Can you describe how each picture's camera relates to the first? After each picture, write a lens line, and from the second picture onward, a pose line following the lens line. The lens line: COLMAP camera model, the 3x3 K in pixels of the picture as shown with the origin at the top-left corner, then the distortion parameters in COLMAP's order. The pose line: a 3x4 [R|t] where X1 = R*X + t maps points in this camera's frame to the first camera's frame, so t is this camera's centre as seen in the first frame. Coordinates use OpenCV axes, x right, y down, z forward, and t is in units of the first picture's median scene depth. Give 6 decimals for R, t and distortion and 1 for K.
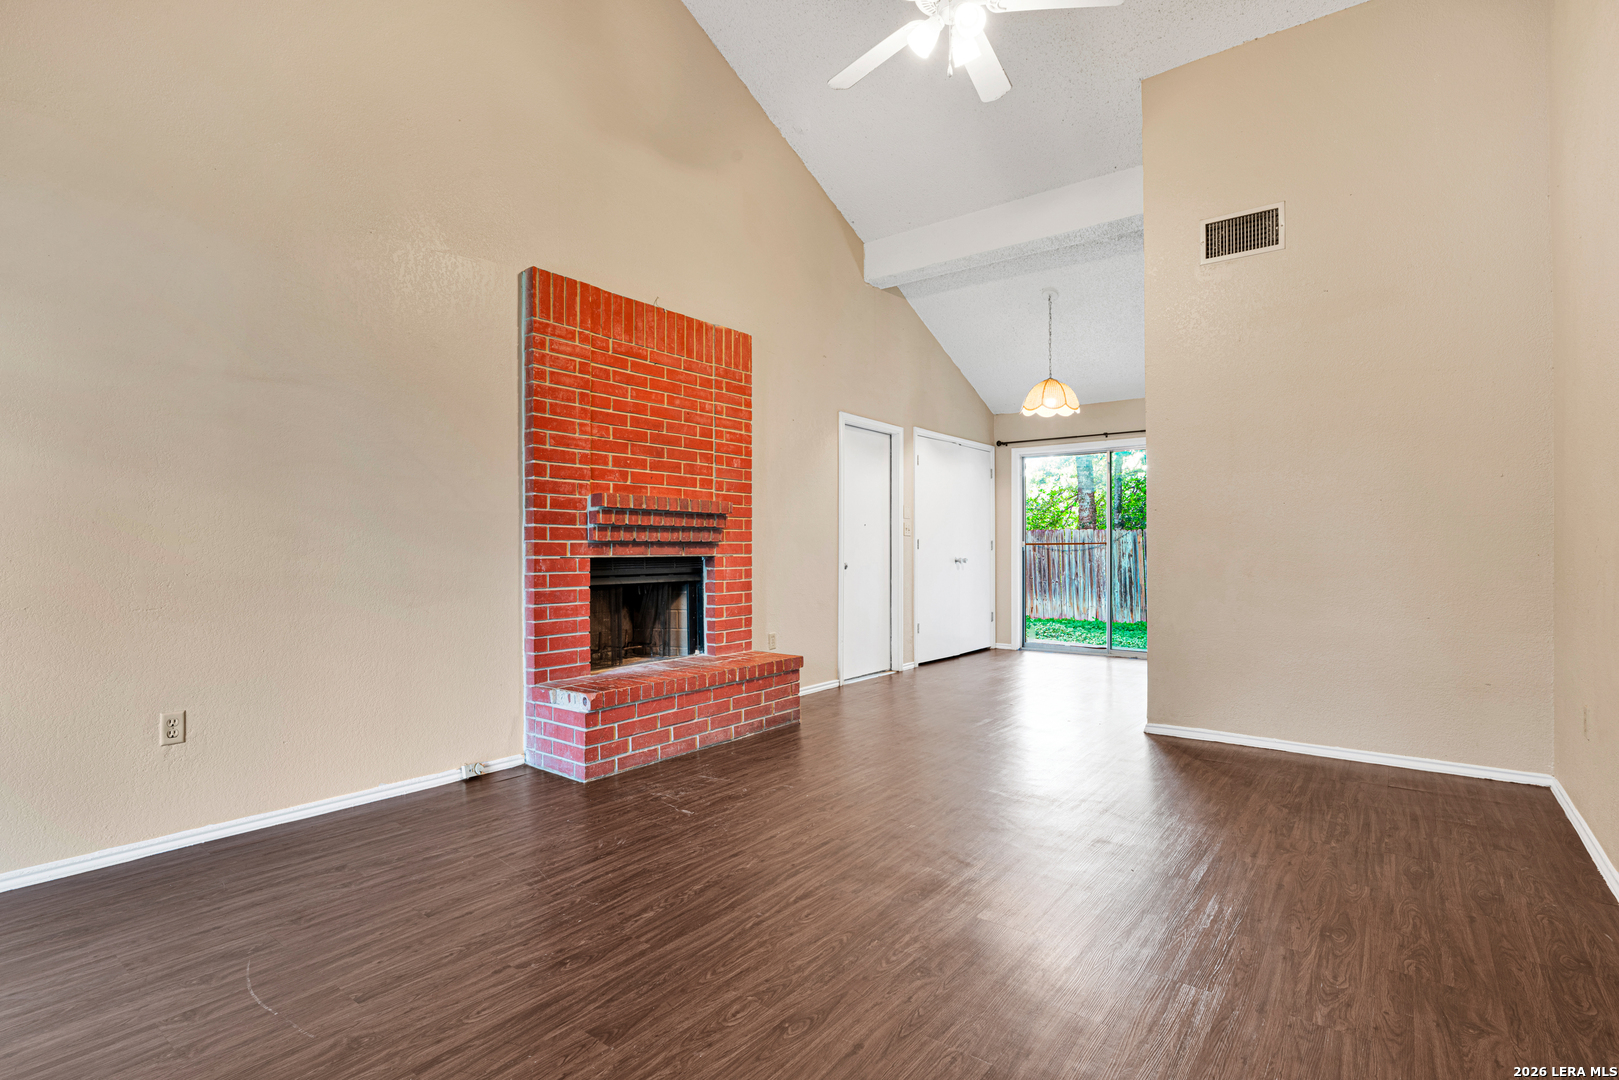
lens RADIAL K [[766.5, 0, 809.1], [0, 766.5, 541.0], [0, 0, 1]] dist [0.001784, 0.000247]
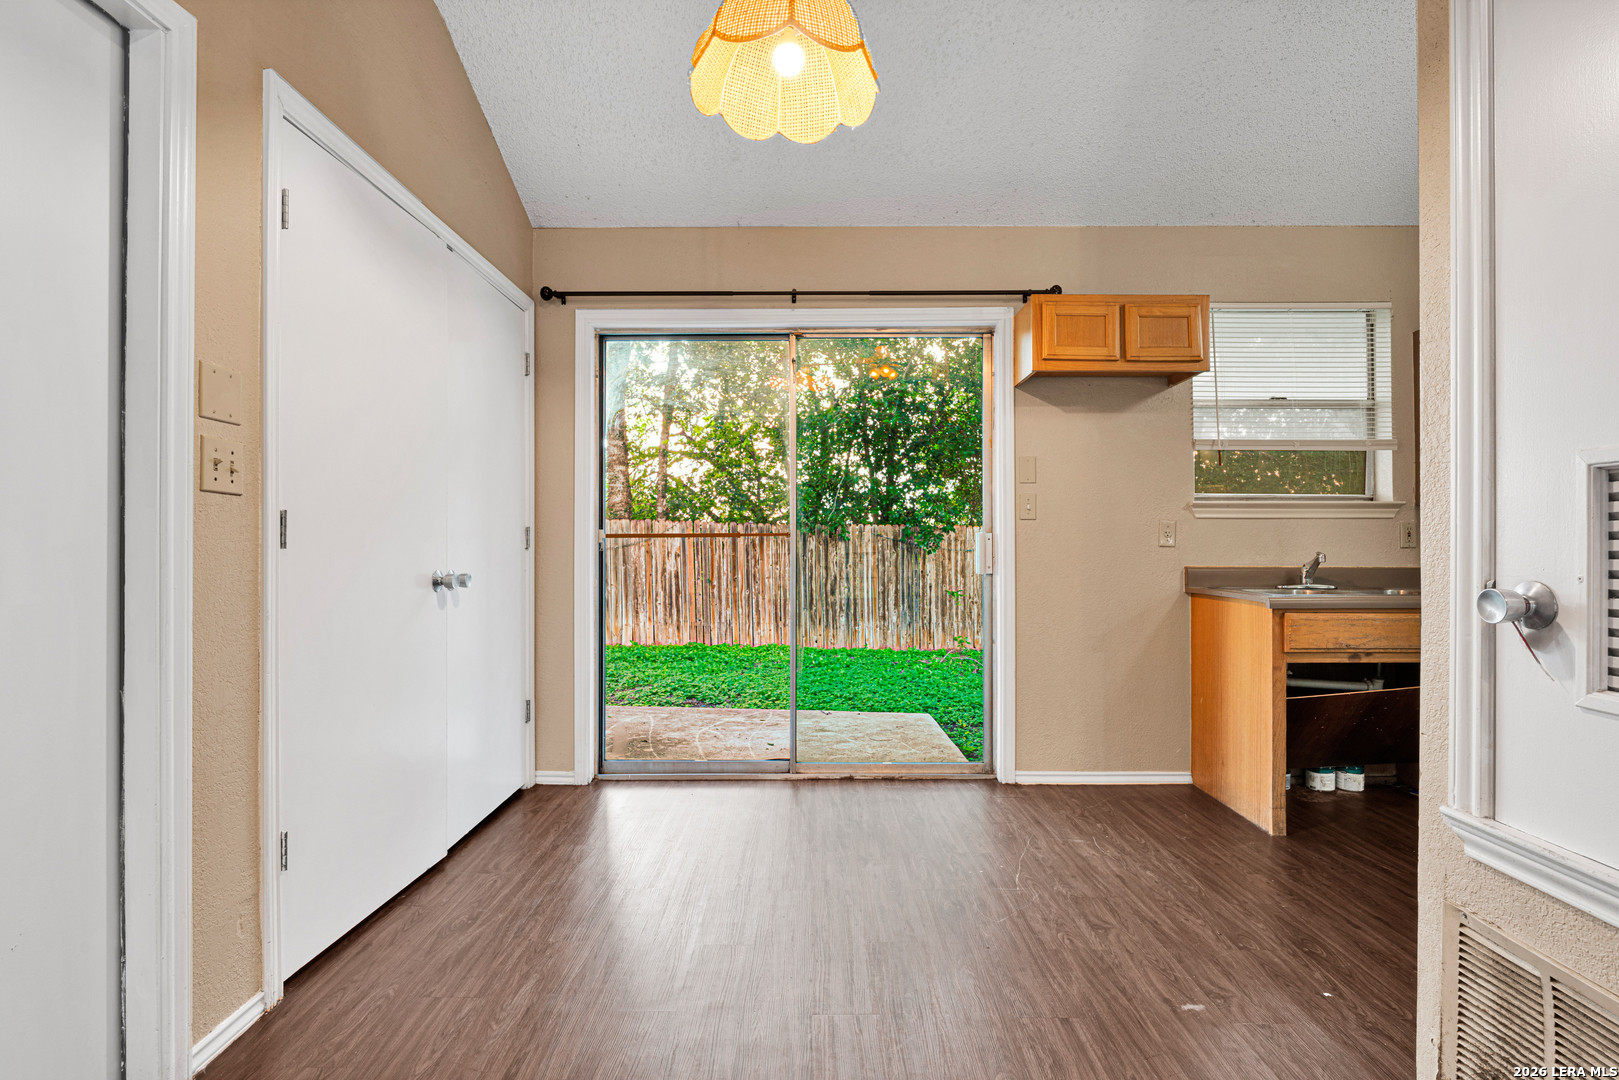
lens RADIAL K [[766.5, 0, 807.4], [0, 766.5, 540.4], [0, 0, 1]] dist [0.001784, 0.000247]
pose [[0.791828, 0.002085, 0.610741, 0.104124], [-0.003143, 0.999995, 0.000662, 0.006001], [-0.610736, -0.002444, 0.791831, 0.573524]]
